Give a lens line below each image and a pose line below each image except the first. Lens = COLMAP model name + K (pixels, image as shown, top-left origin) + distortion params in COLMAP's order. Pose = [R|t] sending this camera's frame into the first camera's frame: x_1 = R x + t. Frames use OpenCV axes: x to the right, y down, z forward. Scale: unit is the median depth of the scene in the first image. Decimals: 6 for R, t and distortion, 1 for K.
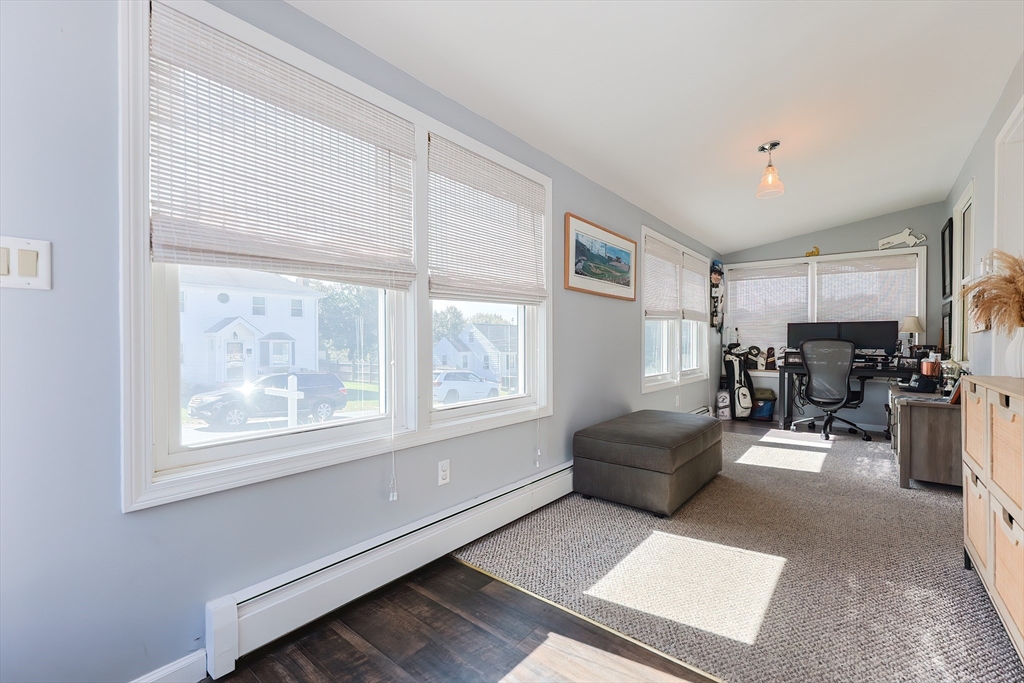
lens RADIAL K [[441.1, 0, 519.3], [0, 441.1, 342.0], [0, 0, 1]] dist [-0.000439, -0.000095]
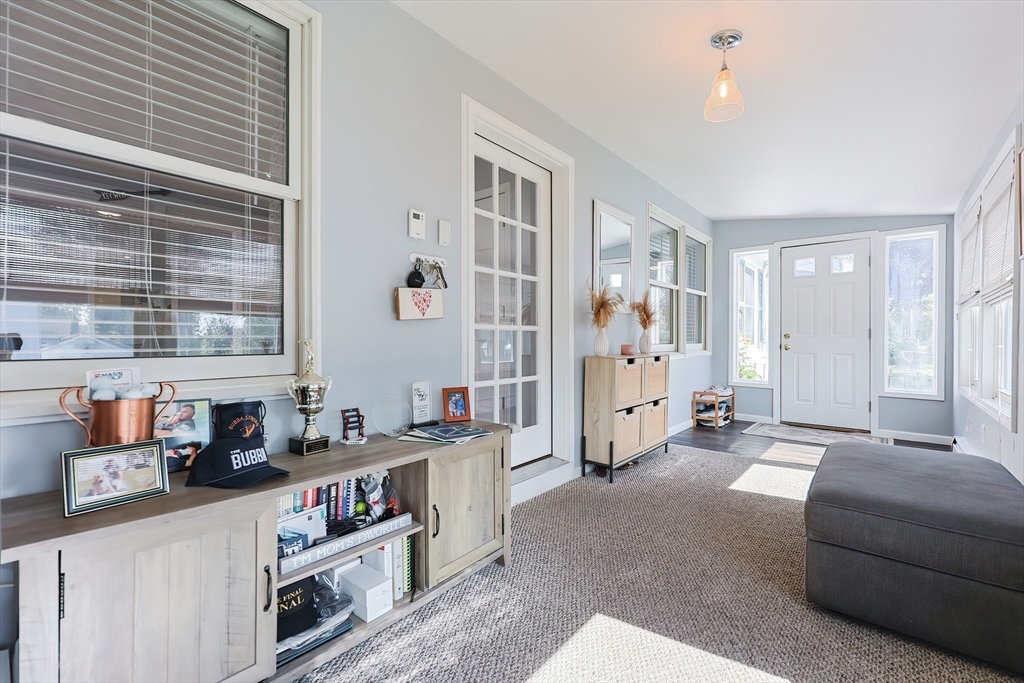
lens RADIAL K [[435.2, 0, 514.3], [0, 435.2, 345.9], [0, 0, 1]] dist [0.002739, 0.000210]
pose [[-0.999504, 0.000219, 0.031483, 0.495610], [0.000611, 0.999922, 0.012452, 0.005797], [-0.031478, 0.012465, -0.999427, 0.958721]]
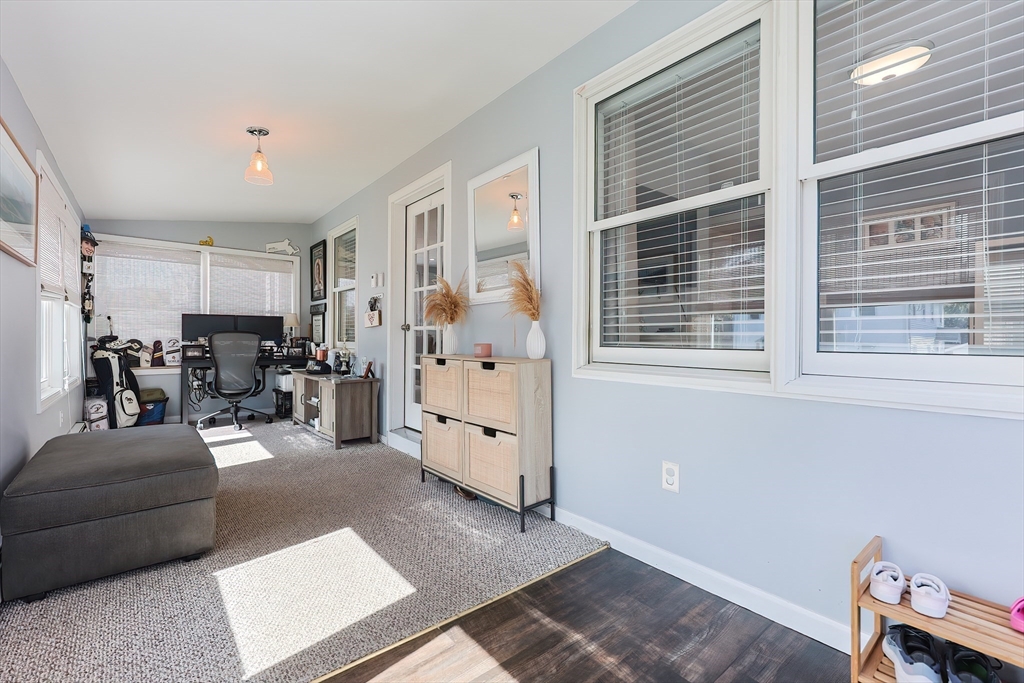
lens RADIAL K [[441.1, 0, 519.3], [0, 441.1, 342.0], [0, 0, 1]] dist [-0.000439, -0.000095]
pose [[0.193760, -0.013894, 0.980950, -0.157896], [-0.000084, 0.999899, 0.014179, 0.002863], [-0.981049, -0.002830, 0.193740, 0.143531]]
